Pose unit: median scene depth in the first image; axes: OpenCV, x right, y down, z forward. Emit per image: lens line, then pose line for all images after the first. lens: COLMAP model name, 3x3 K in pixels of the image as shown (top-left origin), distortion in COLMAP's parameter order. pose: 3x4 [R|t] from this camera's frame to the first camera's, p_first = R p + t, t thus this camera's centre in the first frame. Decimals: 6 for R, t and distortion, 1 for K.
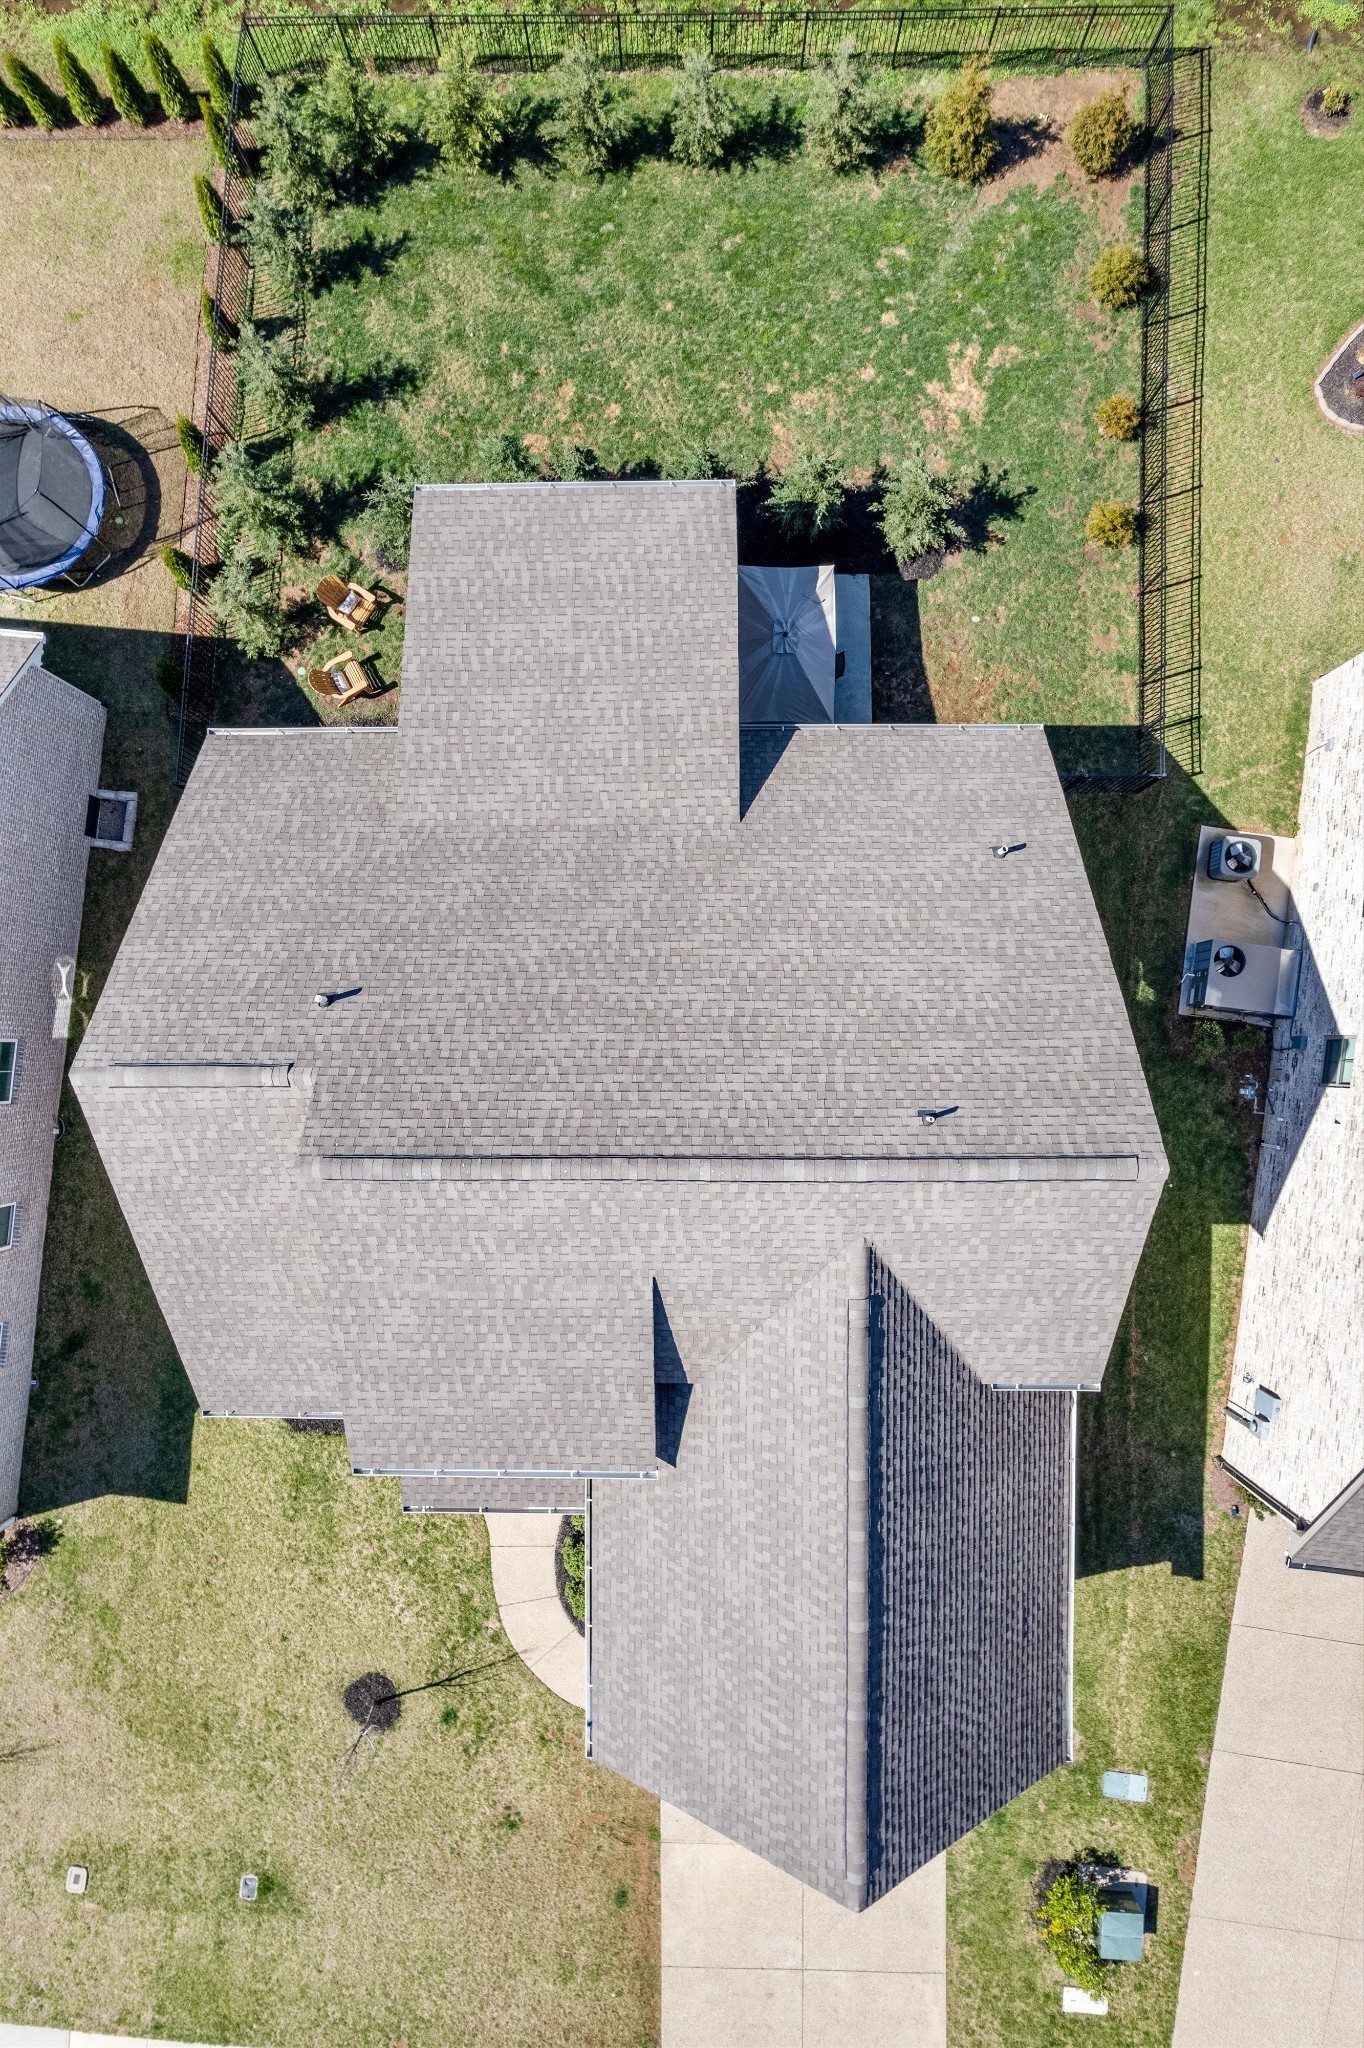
lens RADIAL K [[1314.4, 0, 672.7], [0, 1314.4, 1024.0], [0, 0, 1]] dist [-0.085268, 0.080050]
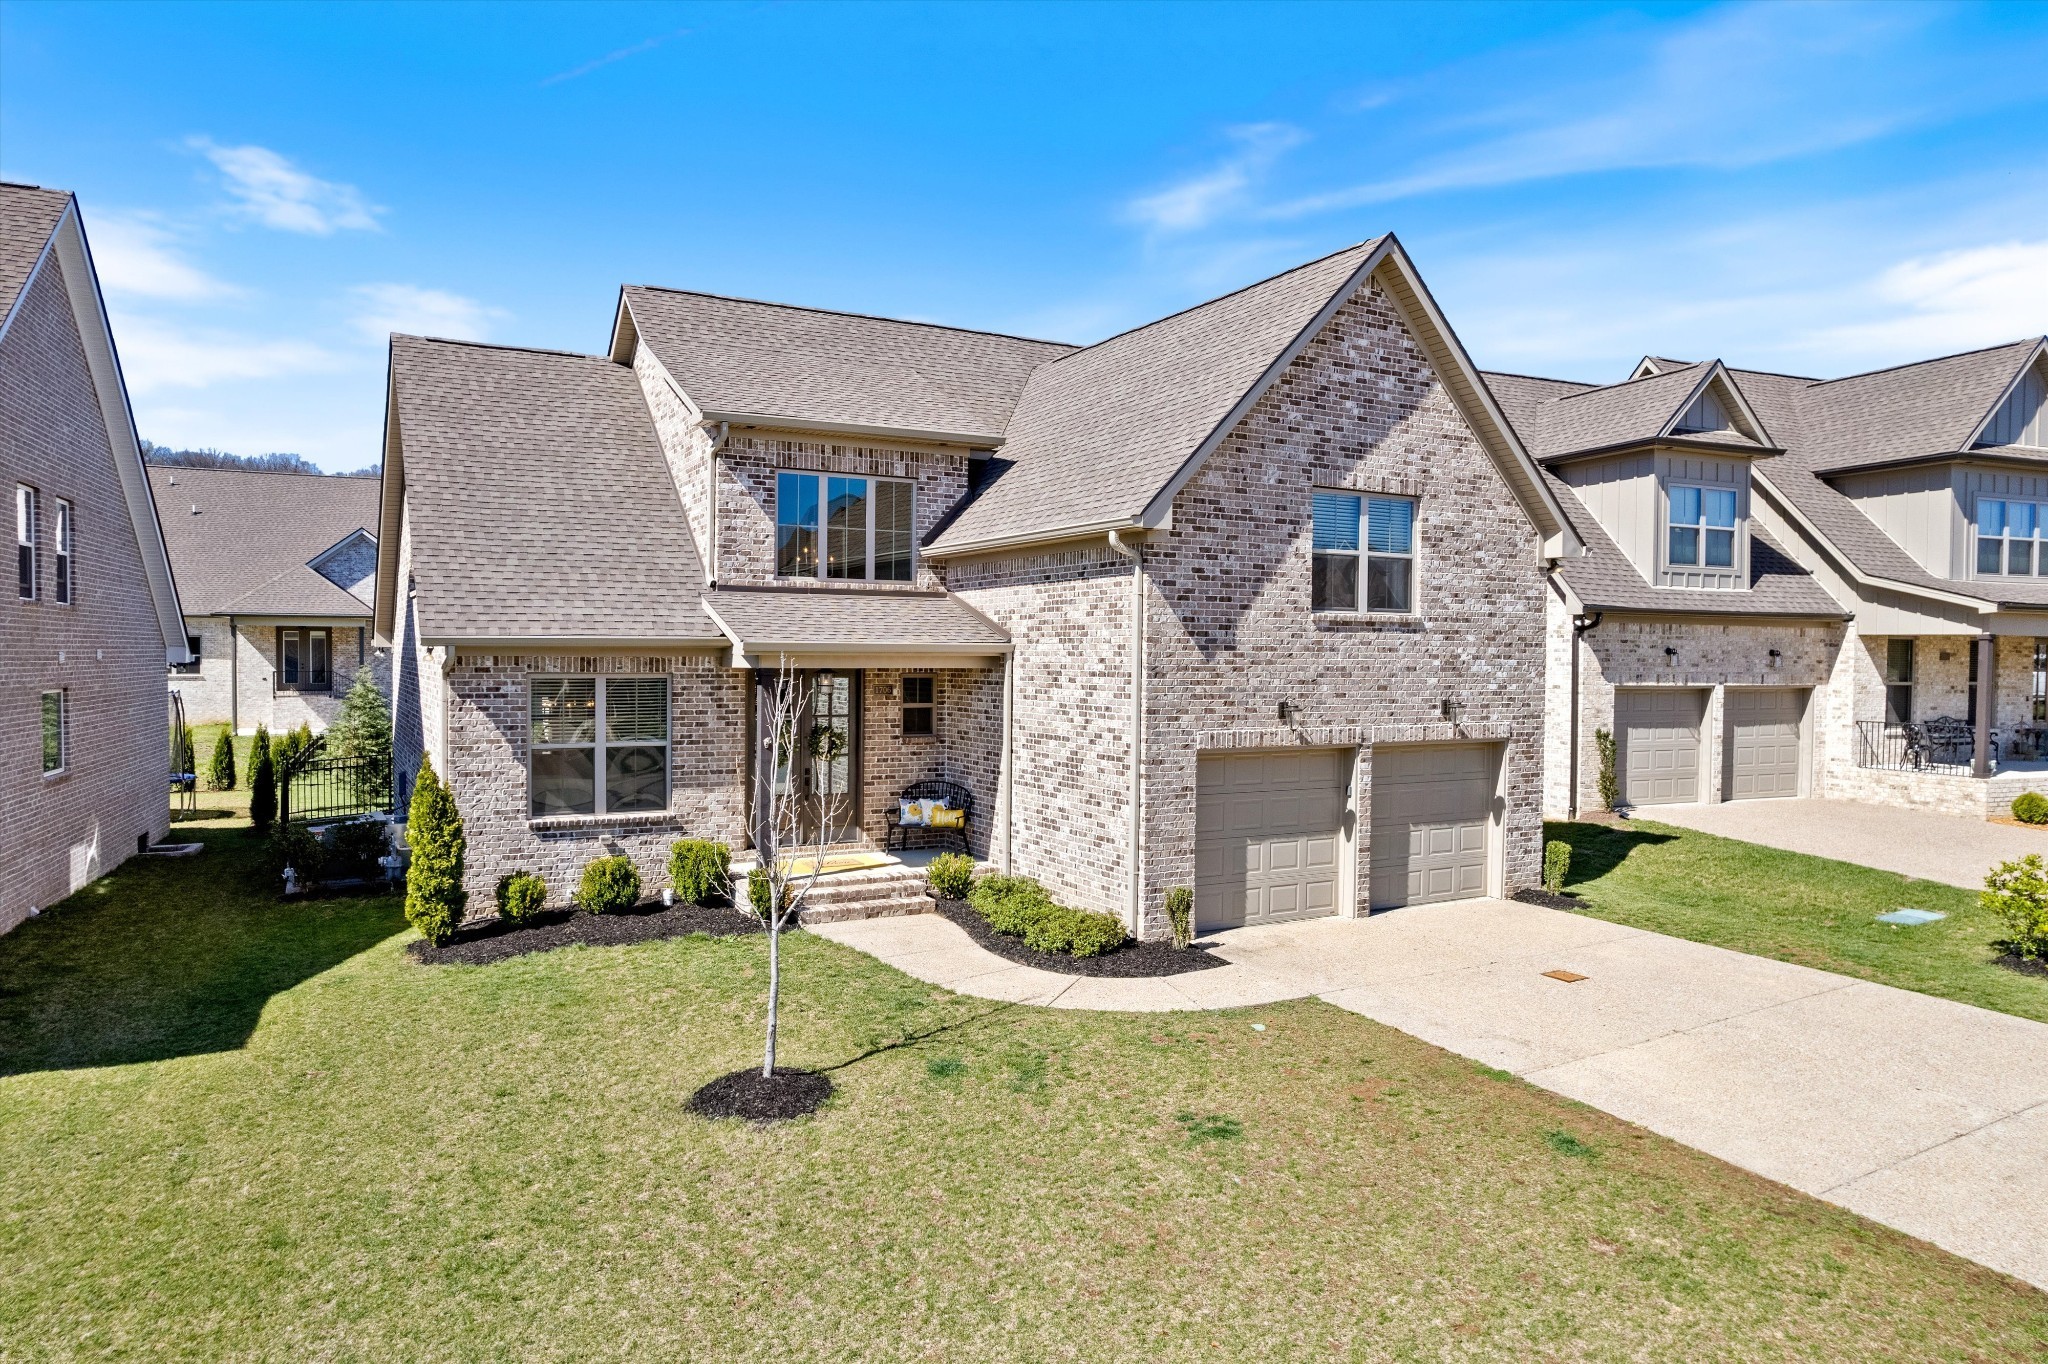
lens RADIAL K [[1308.4, 0, 1020.2], [0, 1308.4, 695.6], [0, 0, 1]] dist [-0.057619, 0.038804]
pose [[0.871751, 0.010135, 0.489845, -0.363829], [0.488668, 0.054278, -0.870780, 0.917217], [-0.035413, 0.998474, 0.042364, 0.854532]]
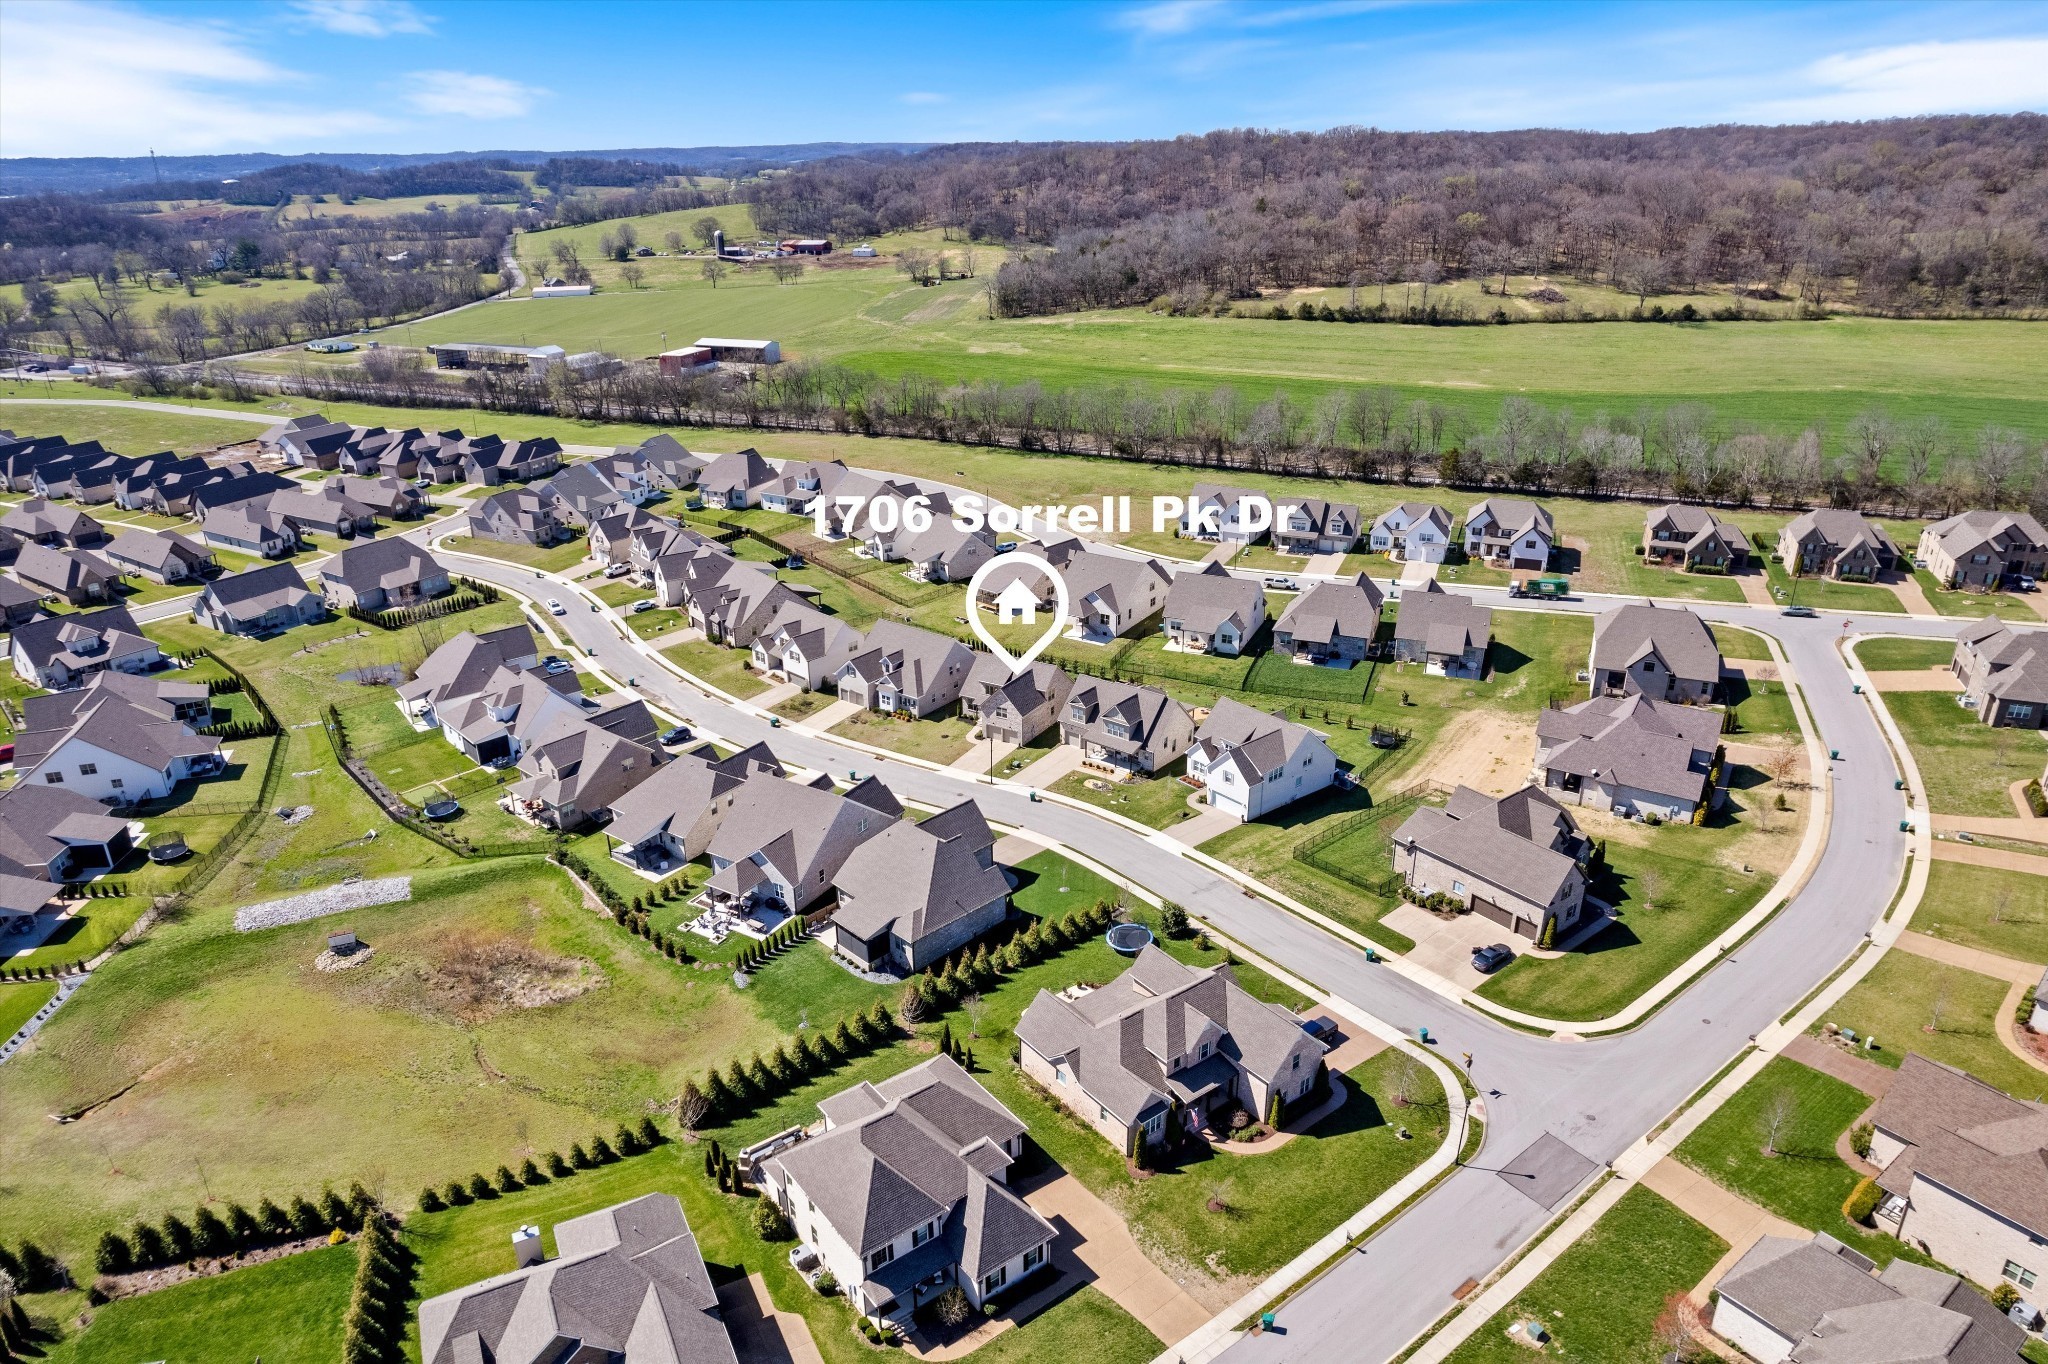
lens RADIAL K [[1310.9, 0, 1024.0], [0, 1310.9, 682.0], [0, 0, 1]] dist [-0.045328, 0.002288]
pose [[0.853192, 0.202091, -0.480857, 3.651038], [-0.521494, 0.348888, -0.778666, 5.957401], [0.010404, 0.915116, 0.403058, -2.267977]]
